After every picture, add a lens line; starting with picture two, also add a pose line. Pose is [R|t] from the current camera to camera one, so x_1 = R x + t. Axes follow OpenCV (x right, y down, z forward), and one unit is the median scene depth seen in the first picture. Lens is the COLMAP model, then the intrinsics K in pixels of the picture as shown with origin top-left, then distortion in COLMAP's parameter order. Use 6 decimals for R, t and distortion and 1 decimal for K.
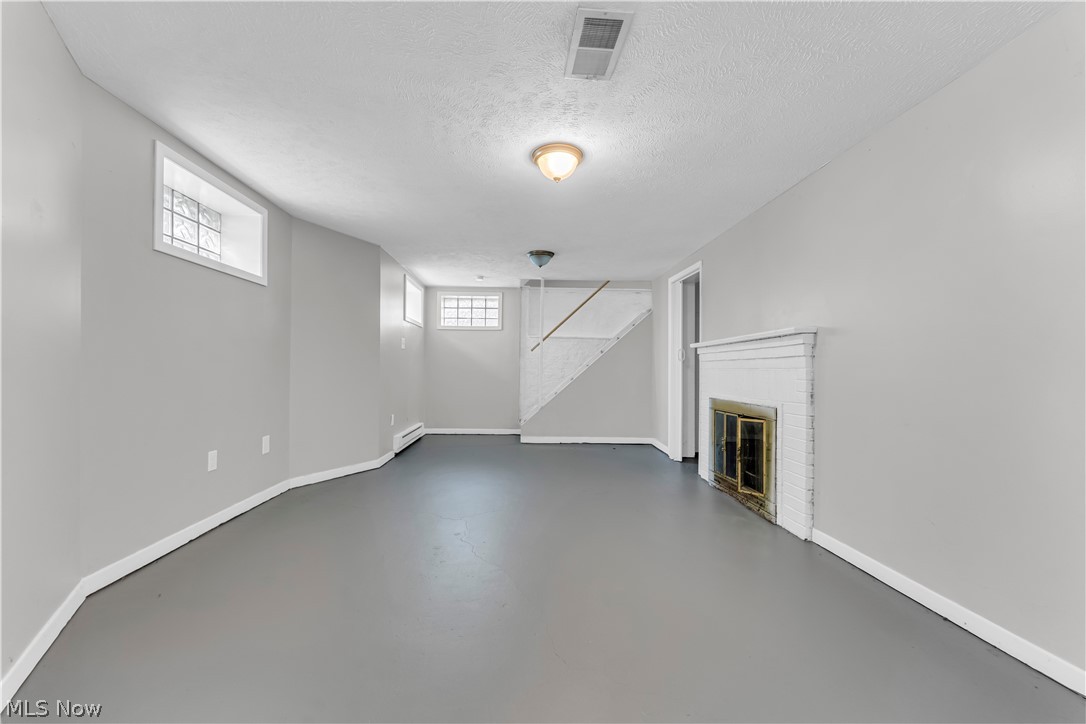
lens RADIAL K [[431.1, 0, 542.7], [0, 431.1, 365.3], [0, 0, 1]] dist [-0.000496, -0.000730]
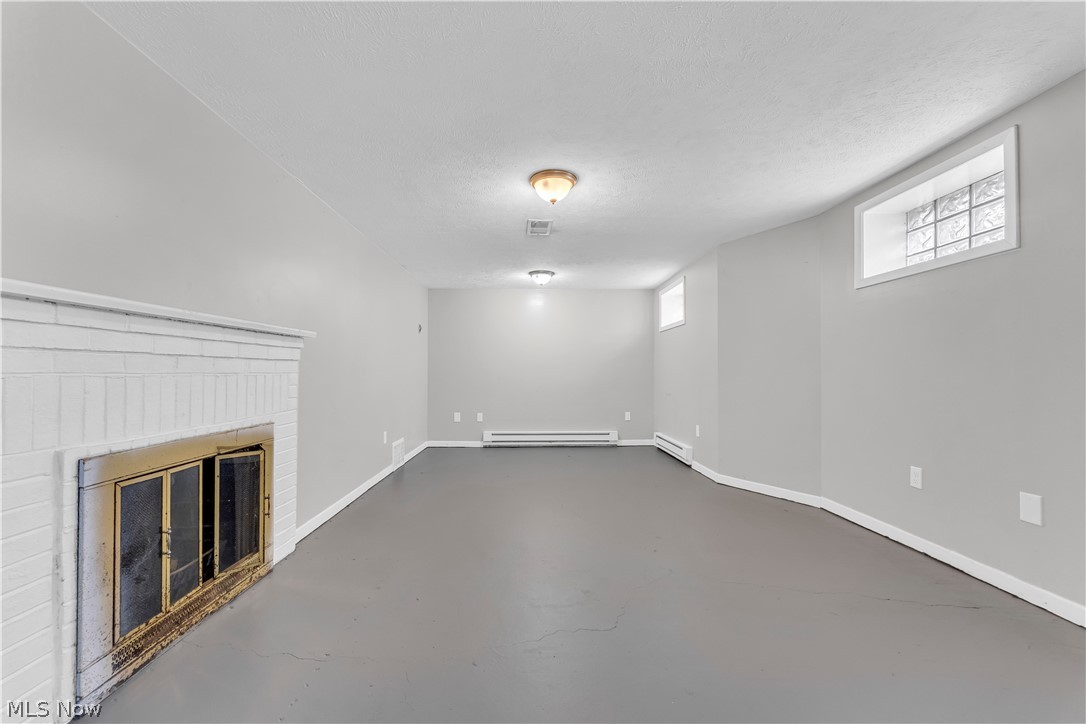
lens RADIAL K [[431.1, 0, 541.9], [0, 431.1, 365.7], [0, 0, 1]] dist [-0.000496, -0.000730]
pose [[-0.999077, -0.008310, 0.042143, 0.010358], [-0.008865, 0.999876, -0.012994, -0.001869], [-0.042030, -0.013356, -0.999027, 1.976356]]
